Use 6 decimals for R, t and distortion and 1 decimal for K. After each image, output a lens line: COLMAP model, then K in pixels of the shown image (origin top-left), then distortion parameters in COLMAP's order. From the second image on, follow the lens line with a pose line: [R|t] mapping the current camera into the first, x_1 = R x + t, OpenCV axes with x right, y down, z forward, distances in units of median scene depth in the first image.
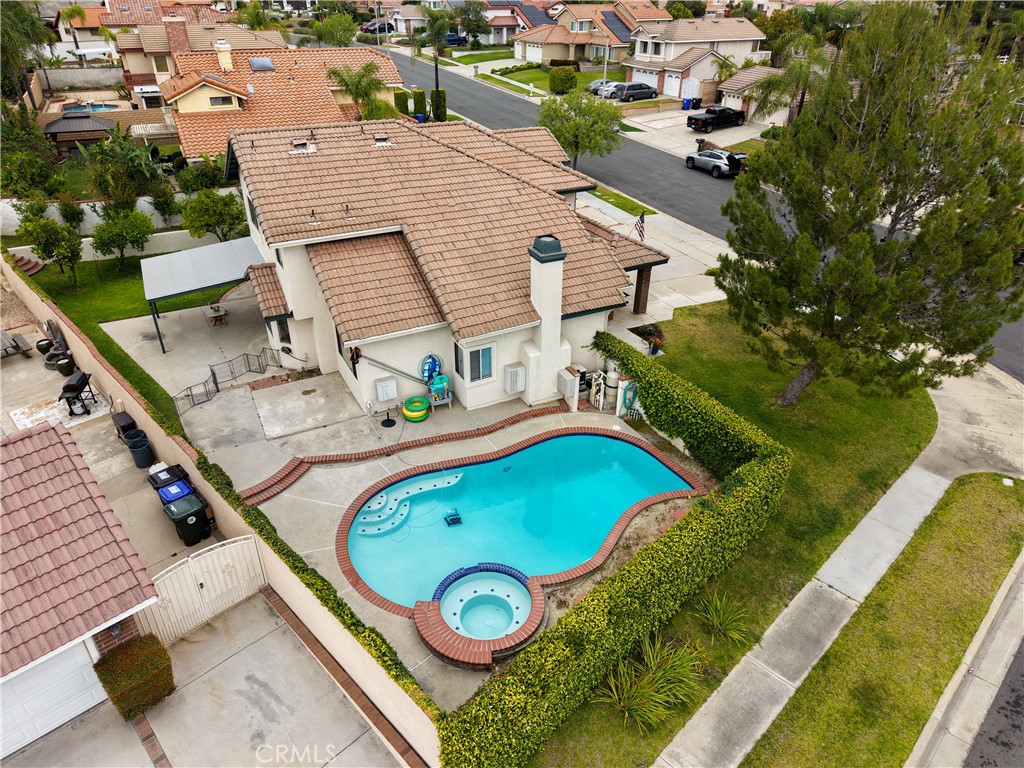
lens RADIAL K [[682.8, 0, 512.0], [0, 682.8, 384.0], [0, 0, 1]] dist [0.057027, -0.064470]
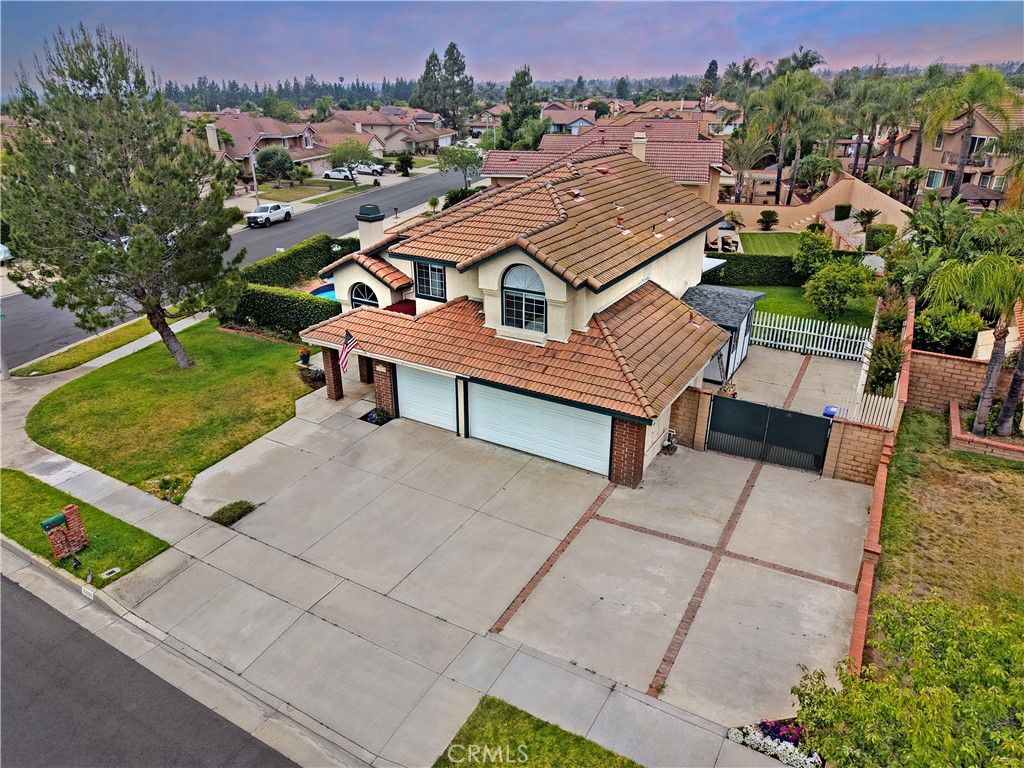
lens RADIAL K [[682.8, 0, 512.0], [0, 682.8, 384.0], [0, 0, 1]] dist [0.057027, -0.064470]
pose [[-0.847355, 0.204365, -0.490127, 0.536145], [-0.273687, 0.622879, 0.732882, -1.027587], [0.455065, 0.755153, -0.471868, 1.923787]]
